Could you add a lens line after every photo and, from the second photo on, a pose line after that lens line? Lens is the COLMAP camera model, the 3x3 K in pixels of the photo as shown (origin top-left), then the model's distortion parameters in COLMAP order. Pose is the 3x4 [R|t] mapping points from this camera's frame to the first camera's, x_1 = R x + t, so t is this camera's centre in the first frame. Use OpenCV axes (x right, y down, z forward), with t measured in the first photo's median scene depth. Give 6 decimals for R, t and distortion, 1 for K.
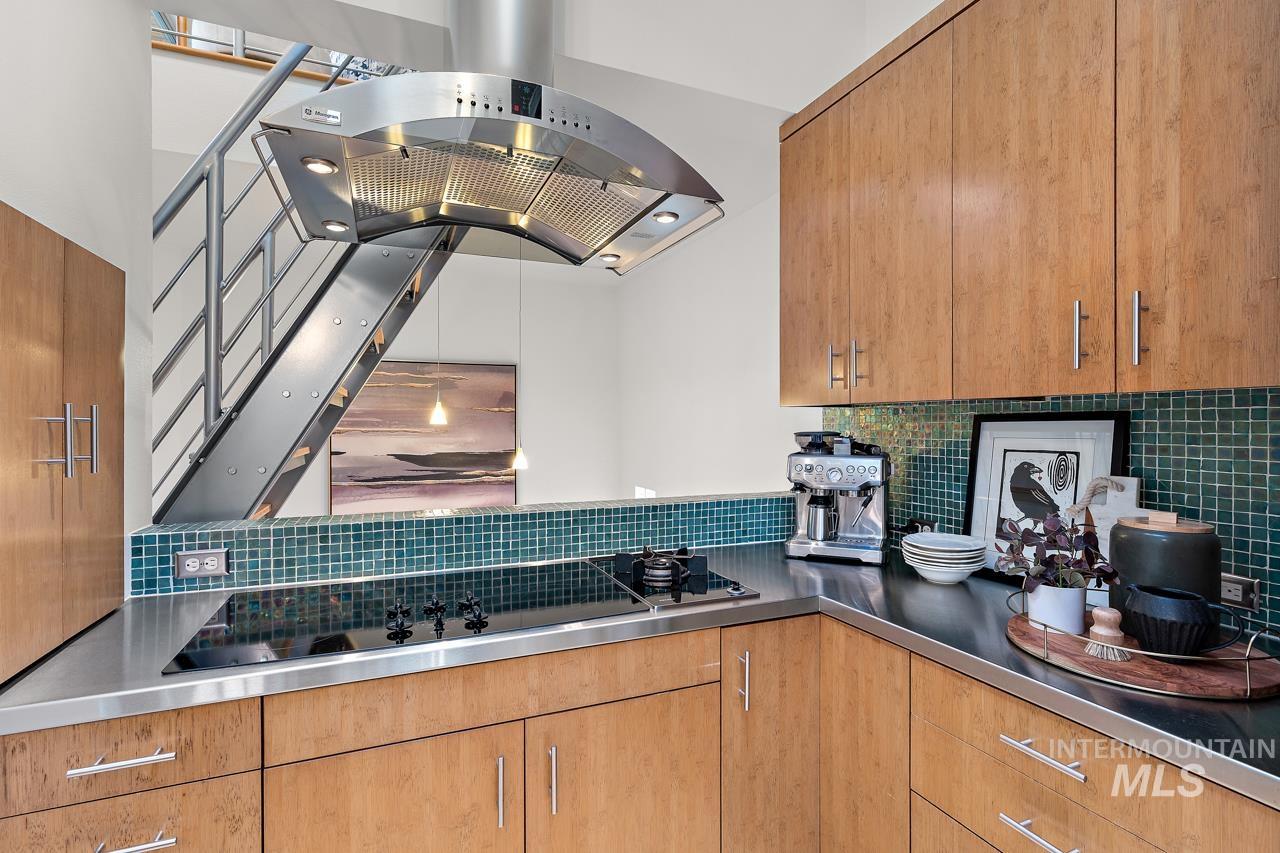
lens RADIAL K [[602.6, 0, 639.9], [0, 602.6, 426.6], [0, 0, 1]] dist [-0.008687, 0.002111]
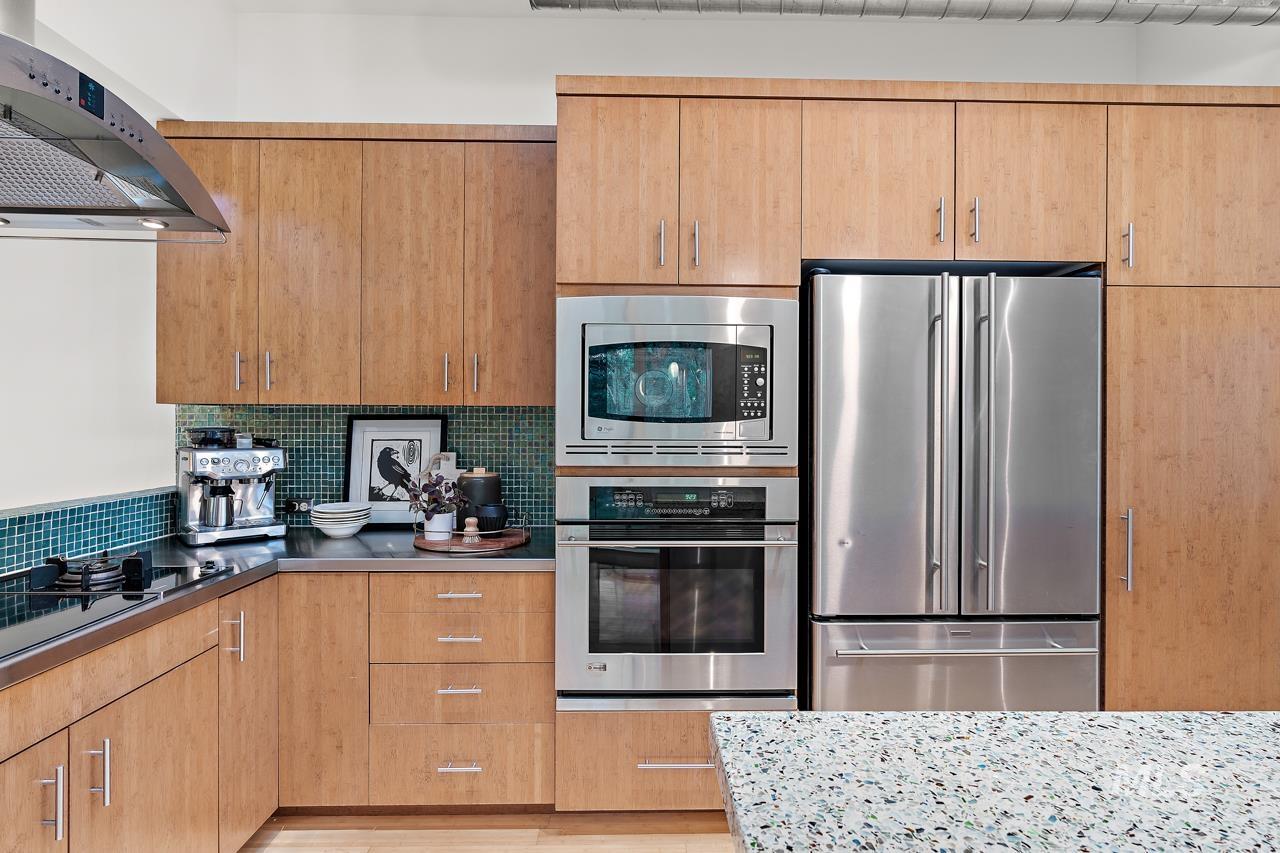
lens RADIAL K [[664.0, 0, 639.8], [0, 664.0, 425.6], [0, 0, 1]] dist [0.000359, -0.000266]
pose [[0.368208, -0.002593, 0.929740, -0.735394], [-0.001039, 0.999994, 0.003201, -0.000861], [-0.929743, -0.002145, 0.368203, -0.213387]]
